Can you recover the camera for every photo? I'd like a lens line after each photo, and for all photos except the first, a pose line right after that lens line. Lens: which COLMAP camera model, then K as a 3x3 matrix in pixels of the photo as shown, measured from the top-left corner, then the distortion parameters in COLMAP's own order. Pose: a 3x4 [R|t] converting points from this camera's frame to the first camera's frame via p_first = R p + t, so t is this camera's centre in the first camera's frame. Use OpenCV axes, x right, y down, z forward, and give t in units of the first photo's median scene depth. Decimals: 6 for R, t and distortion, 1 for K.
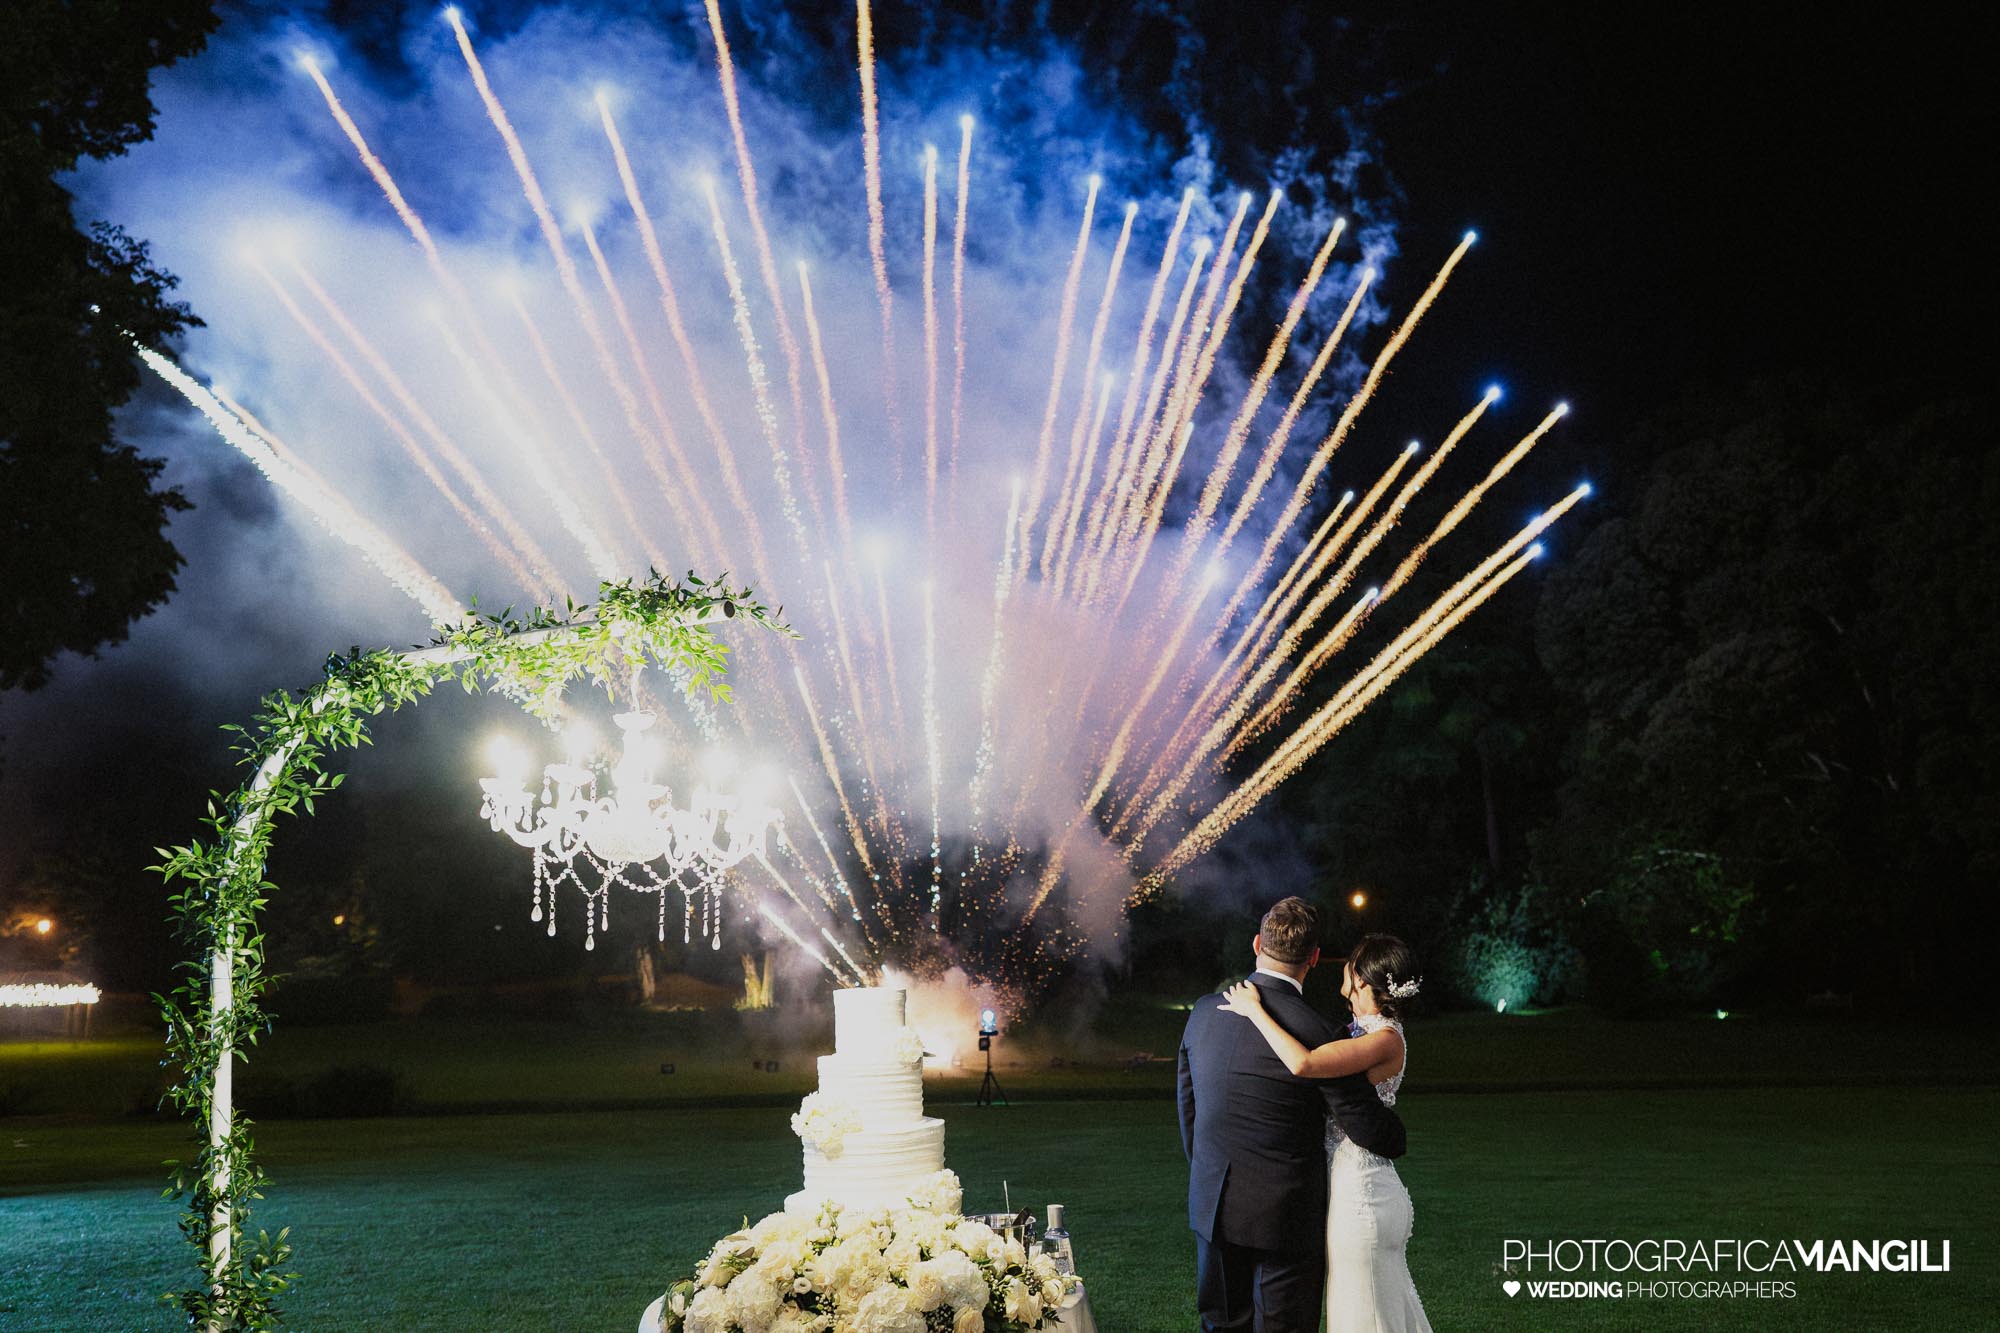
lens RADIAL K [[1528.8, 0, 1076.0], [0, 1528.8, 741.5], [0, 0, 1]] dist [-0.007109, -0.001575]
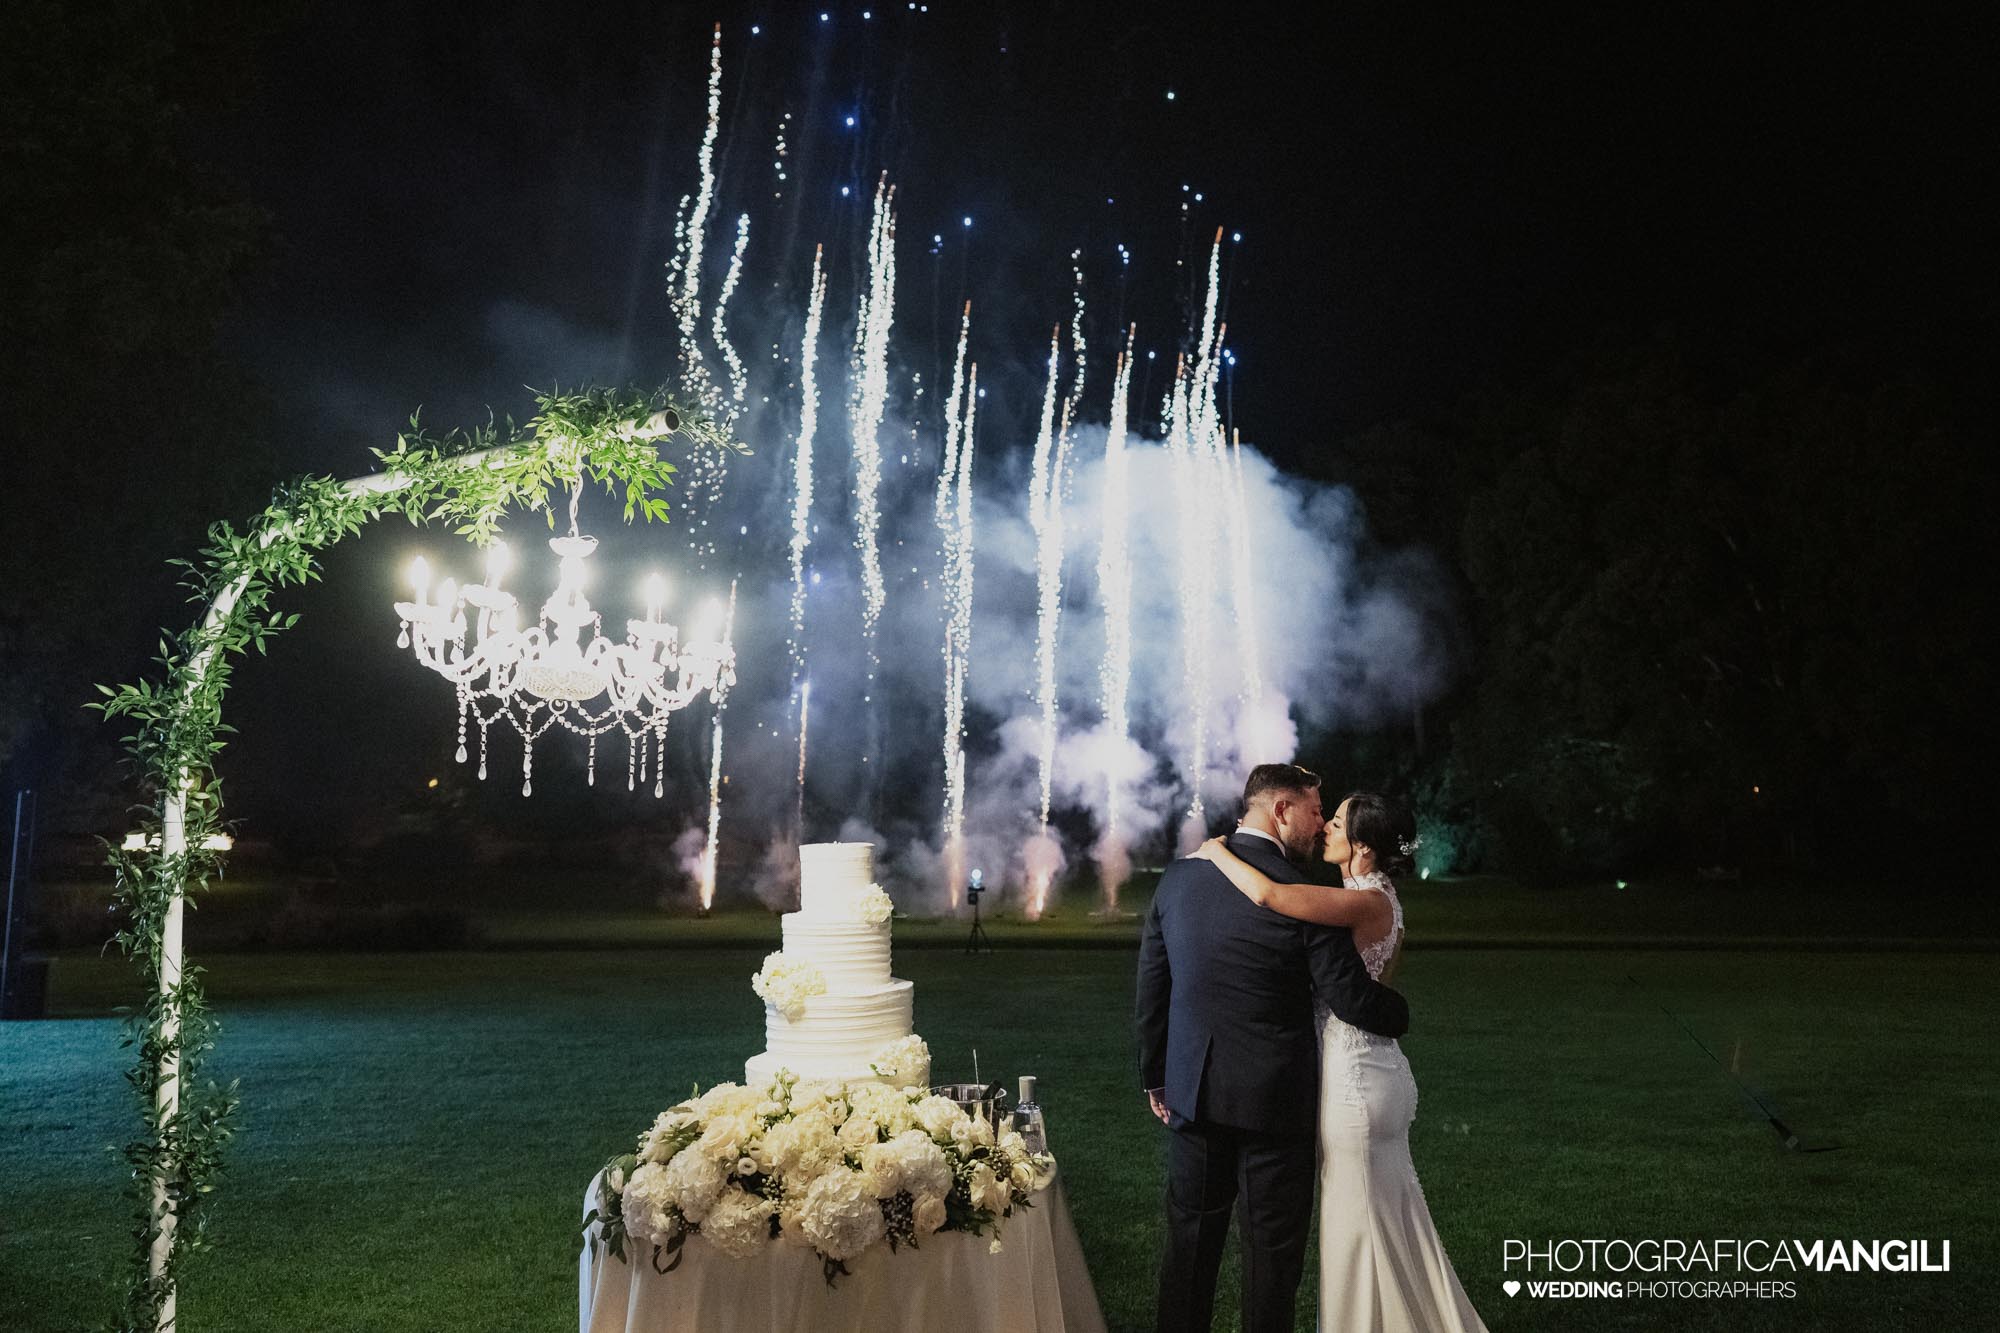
lens RADIAL K [[1310.7, 0, 1000.0], [0, 1310.7, 666.5], [0, 0, 1]] dist [-0.007421, 0.001460]
pose [[0.999005, 0.011536, -0.043071, 0.001312], [-0.010677, 0.999741, 0.020114, 0.034409], [0.043292, -0.019634, 0.998870, 0.195874]]
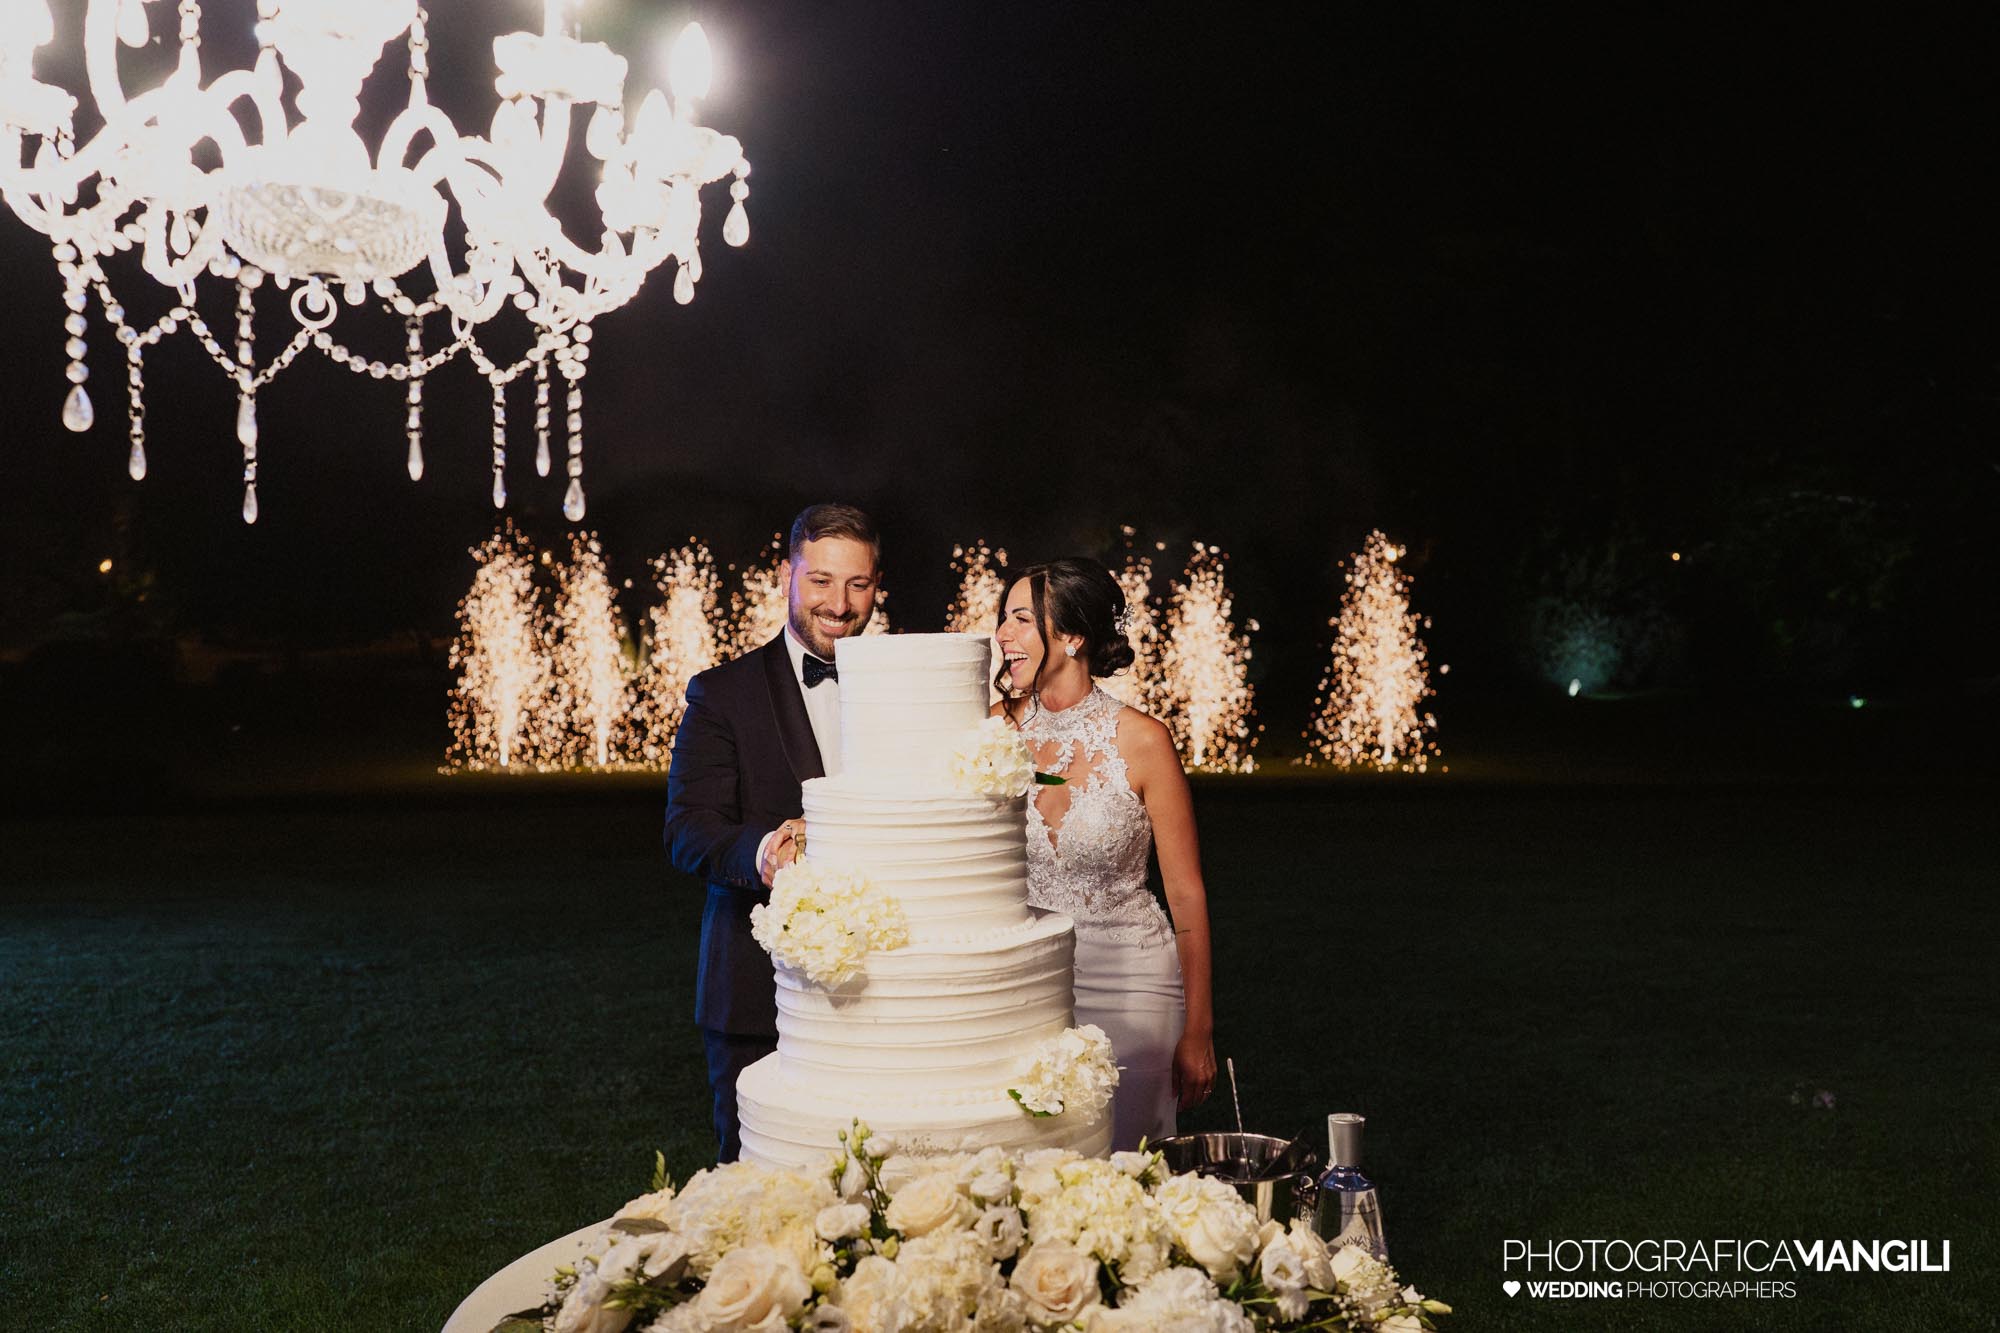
lens RADIAL K [[1923.3, 0, 1000.0], [0, 1923.3, 666.5], [0, 0, 1]] dist [0.004856, -0.010897]
pose [[0.999840, 0.010383, -0.014595, -0.106236], [-0.007875, 0.986692, 0.162408, 0.081150], [0.016087, -0.162267, 0.986616, 0.454632]]
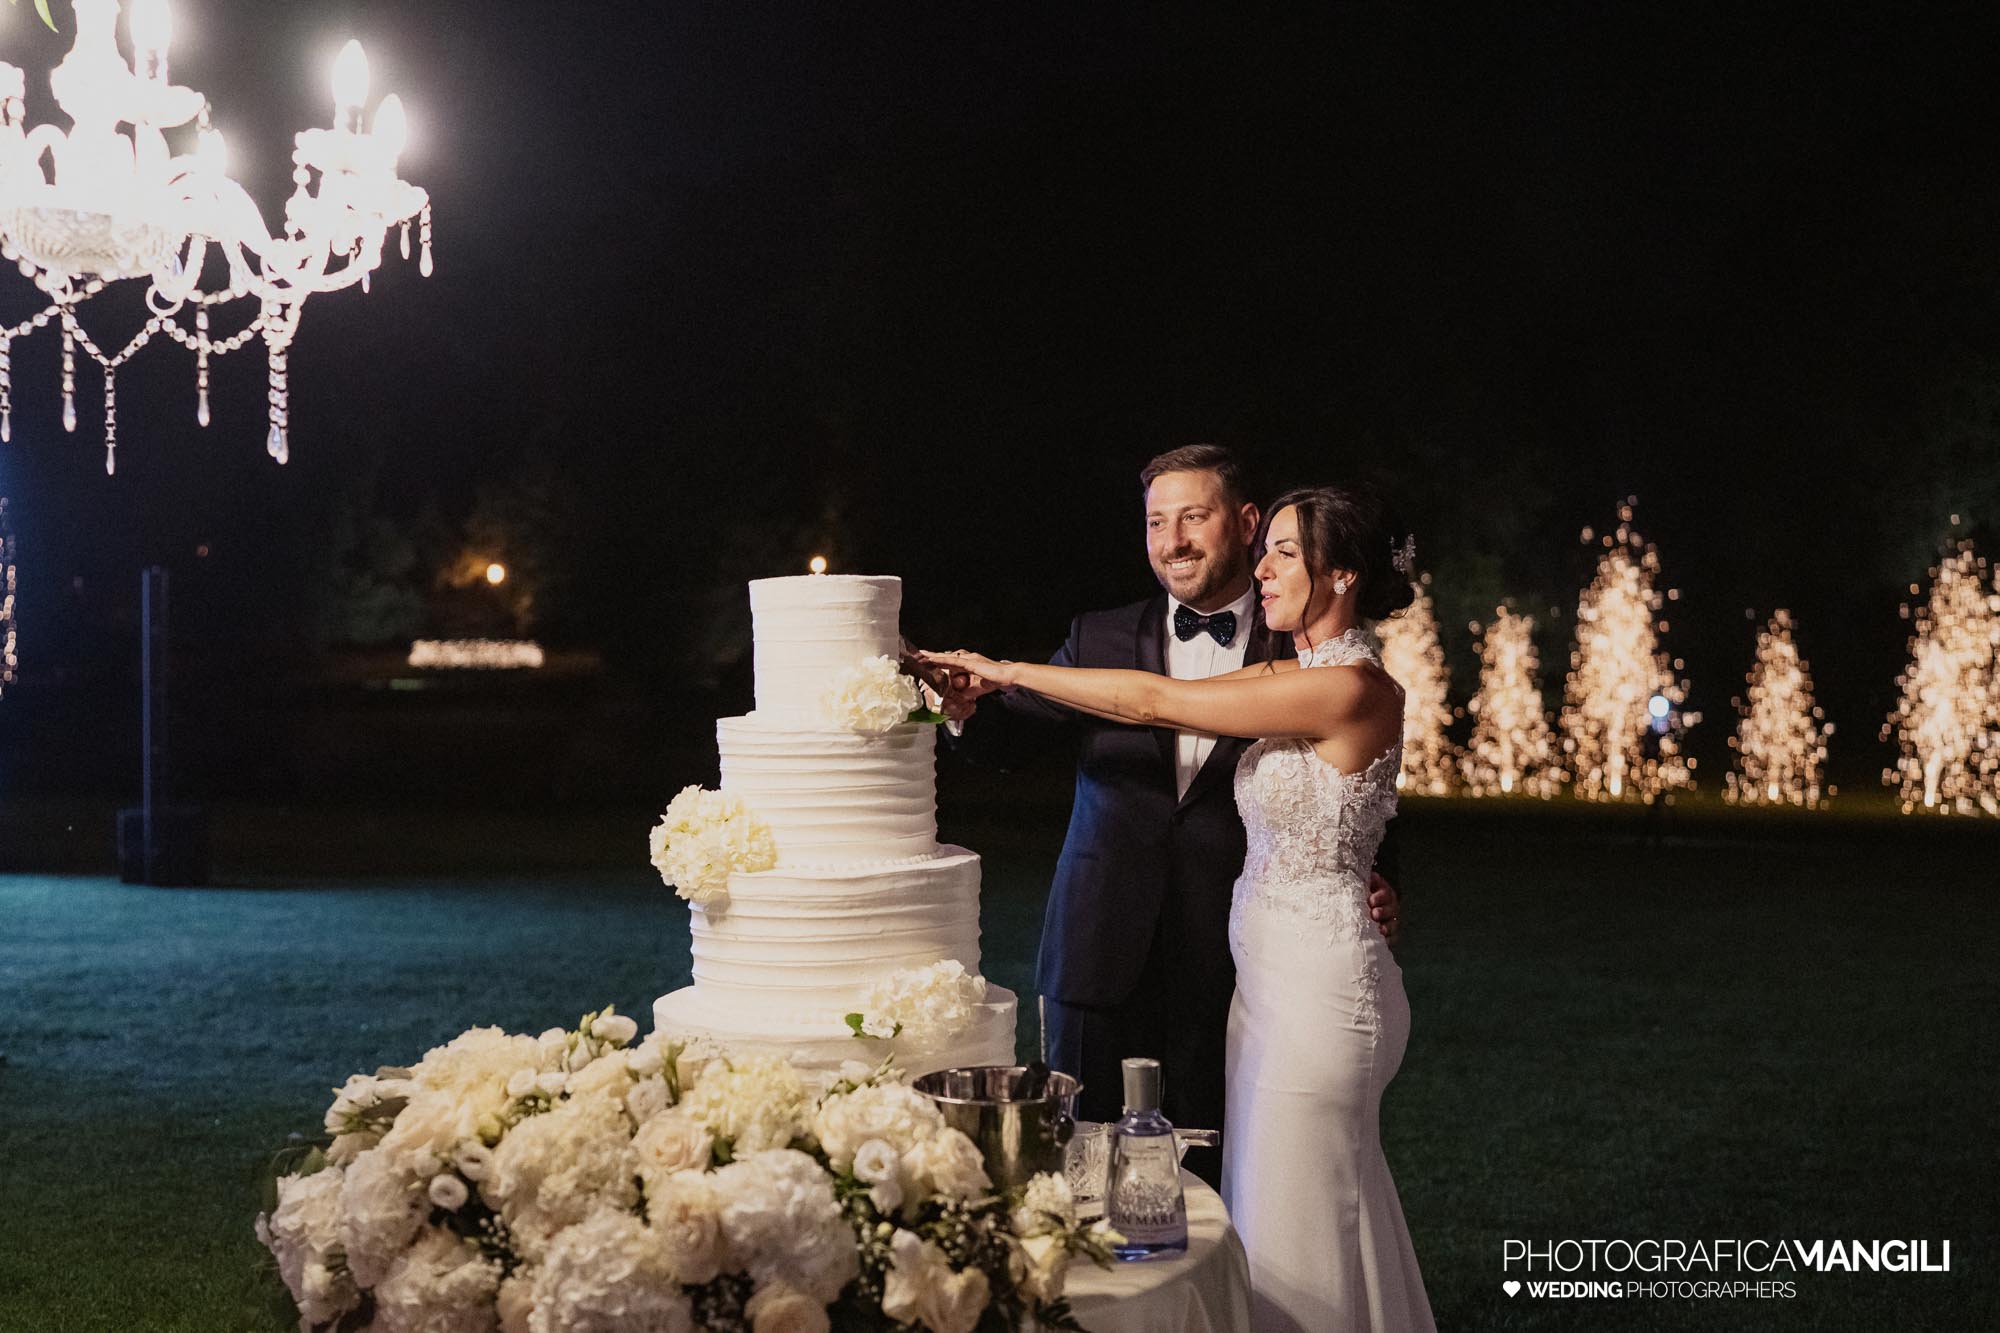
lens RADIAL K [[2190.5, 0, 871.6], [0, 2190.5, 640.3], [0, 0, 1]] dist [-0.009549, -0.017875]
pose [[0.909127, 0.016219, -0.416203, 0.172206], [0.045640, 0.989346, 0.138247, 0.092025], [0.414010, -0.144680, 0.898701, 0.412907]]
